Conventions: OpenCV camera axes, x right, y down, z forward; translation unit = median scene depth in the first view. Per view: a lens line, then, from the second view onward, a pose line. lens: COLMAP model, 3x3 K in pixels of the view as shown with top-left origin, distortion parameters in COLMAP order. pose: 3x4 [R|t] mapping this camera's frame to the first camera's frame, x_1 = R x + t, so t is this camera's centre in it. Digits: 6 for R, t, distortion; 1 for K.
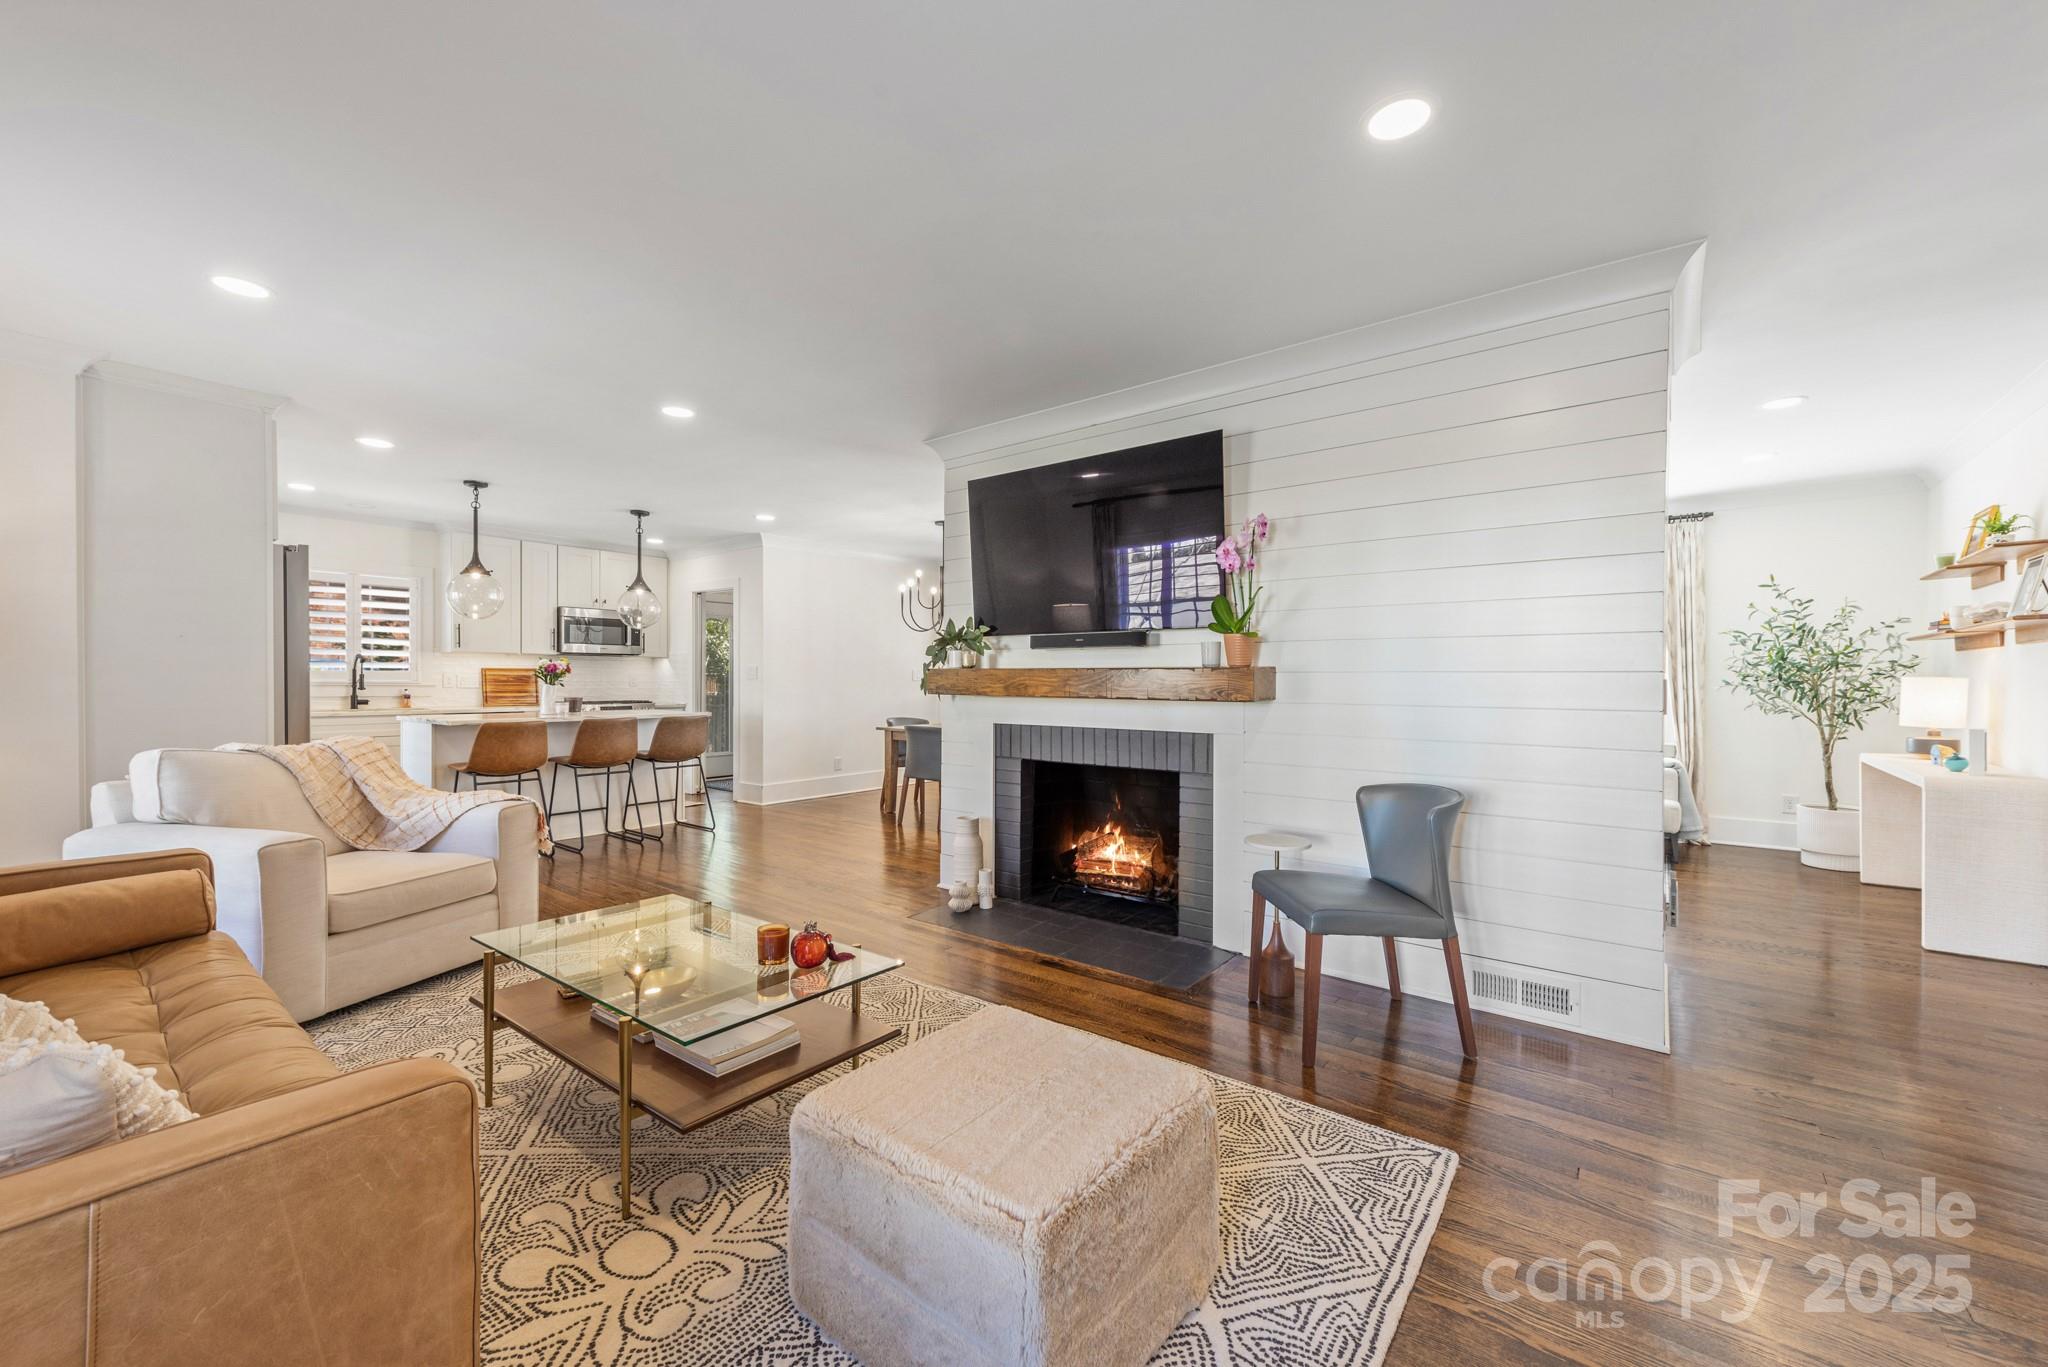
lens RADIAL K [[785.8, 0, 1030.7], [0, 785.8, 689.7], [0, 0, 1]] dist [0.031612, 0.000202]
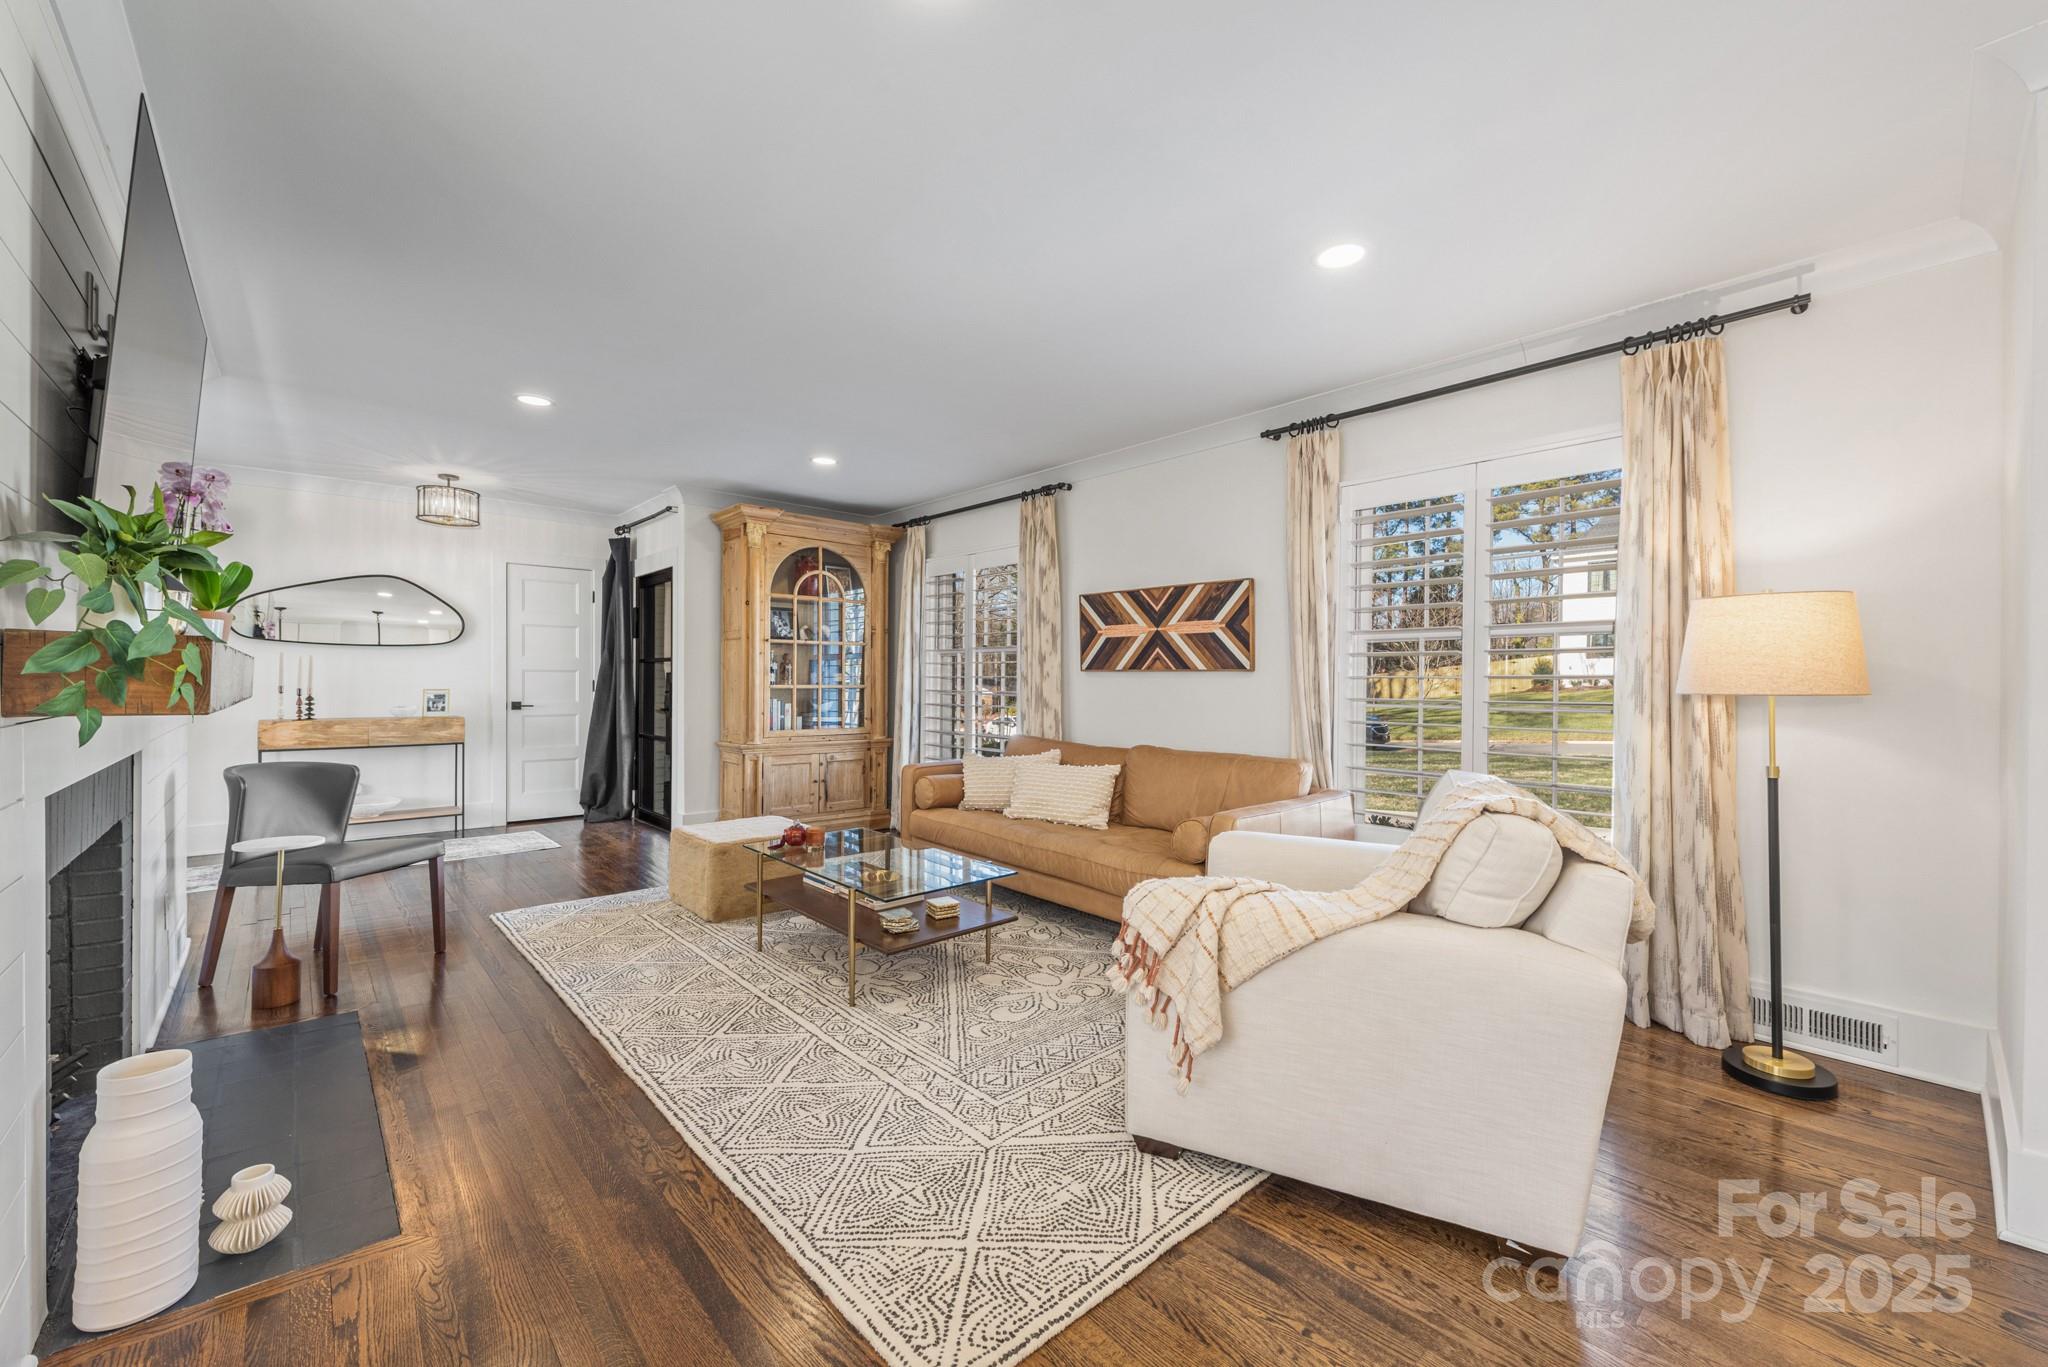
lens RADIAL K [[817.5, 0, 1024.0], [0, 817.5, 683.5], [0, 0, 1]] dist [0.001526, 0.000184]
pose [[-0.982693, -0.015124, 0.184621, -0.526652], [-0.013632, 0.999863, 0.009348, -0.014320], [-0.184737, 0.006669, -0.982765, 1.273061]]
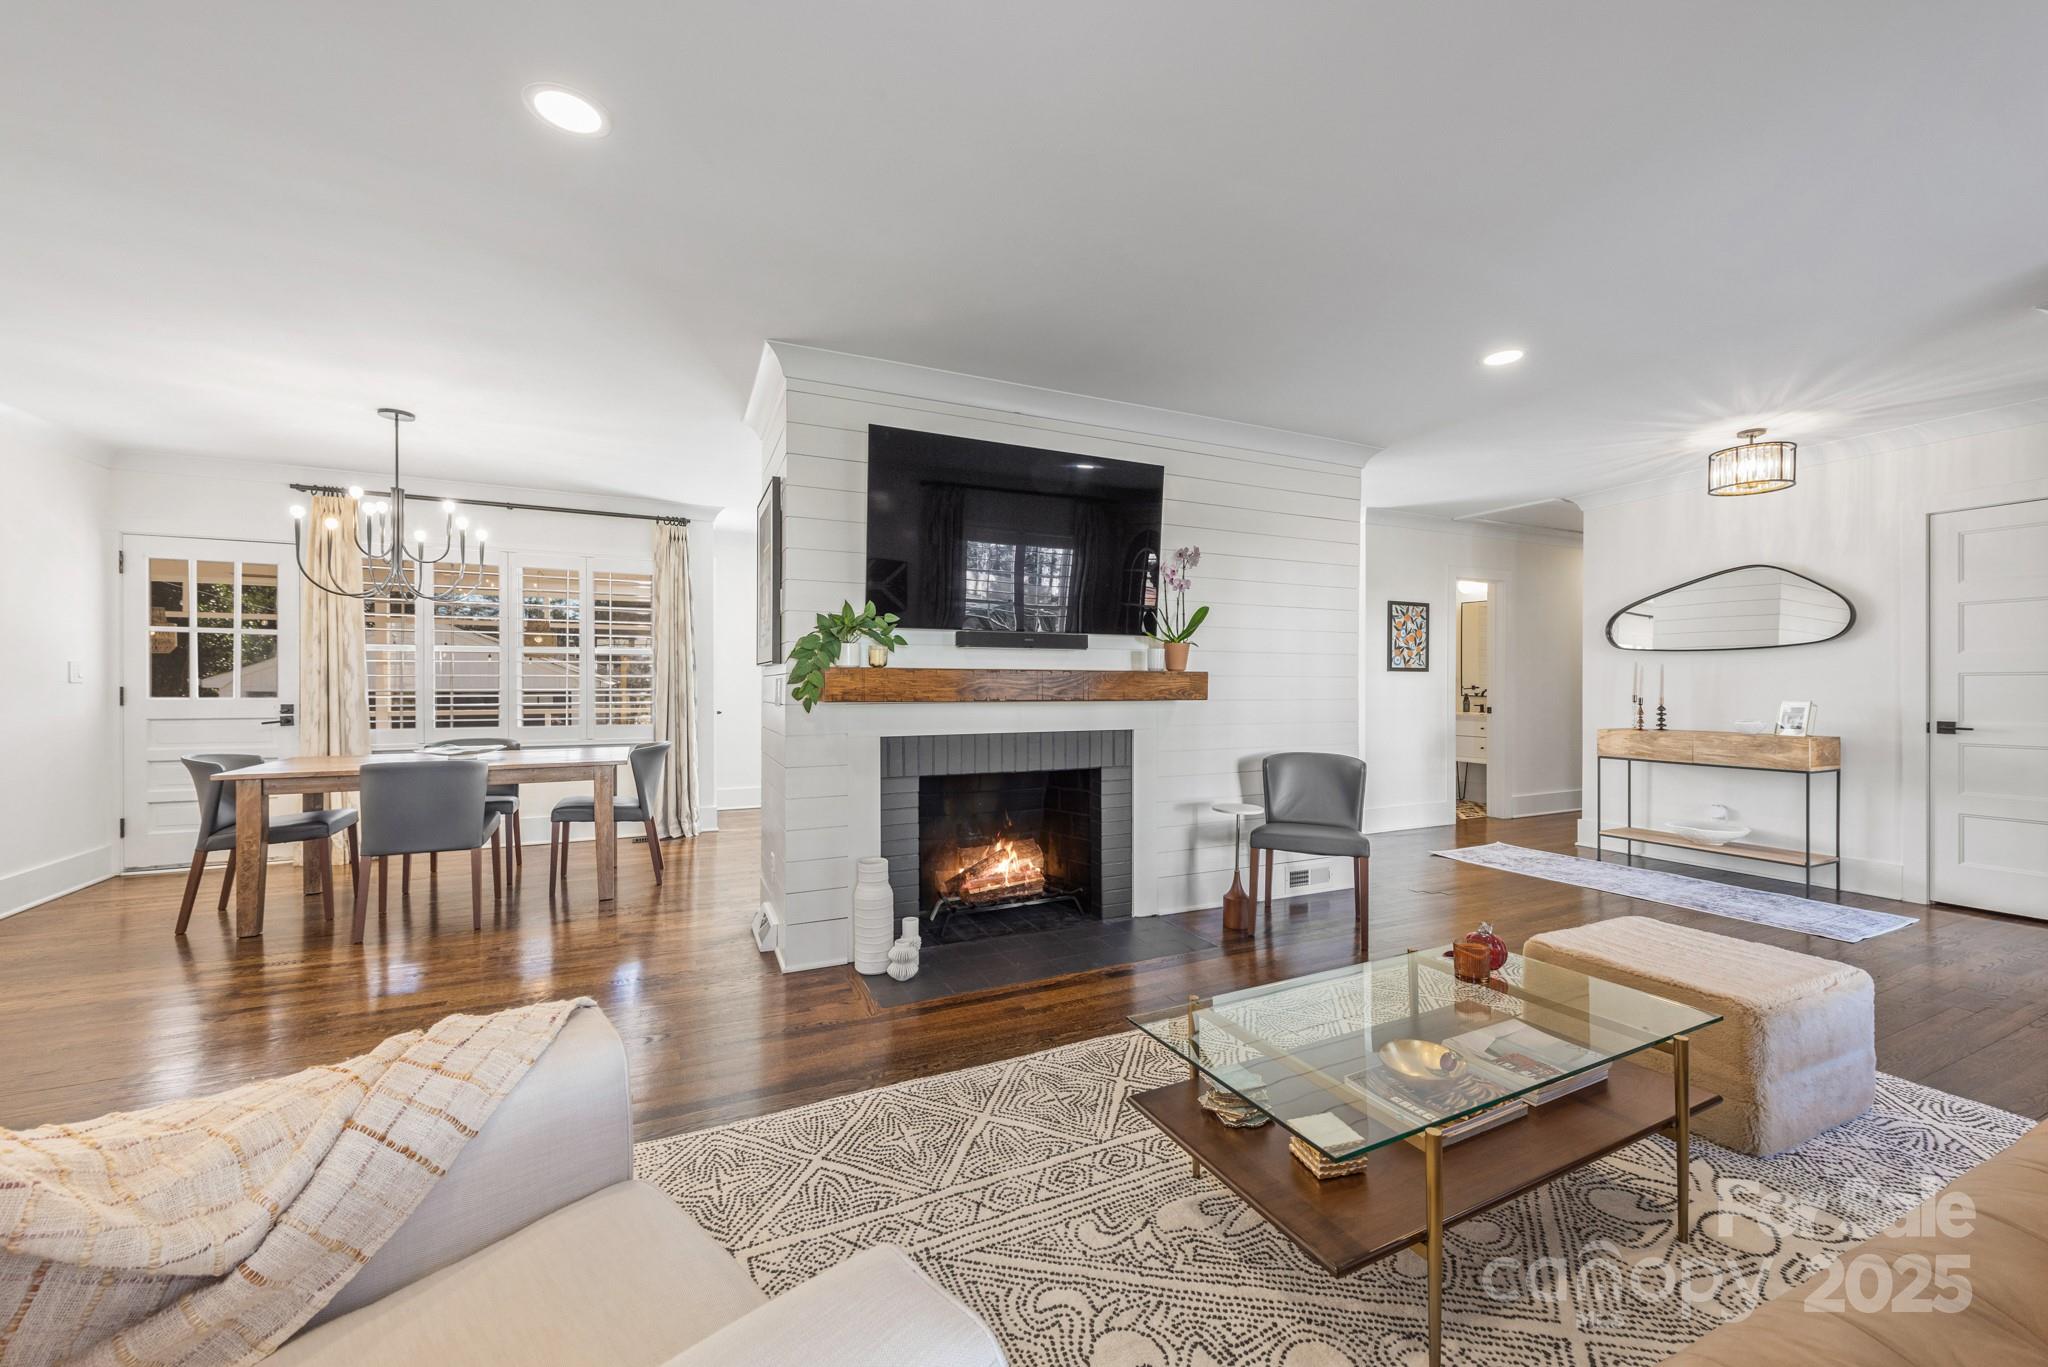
lens RADIAL K [[791.0, 0, 1024.0], [0, 791.0, 683.5], [0, 0, 1]] dist [0.007881, -0.000030]
pose [[0.456473, -0.005332, 0.889721, -0.696814], [0.008466, 0.999963, 0.001649, -0.010982], [-0.889697, 0.006780, 0.456501, 0.511361]]
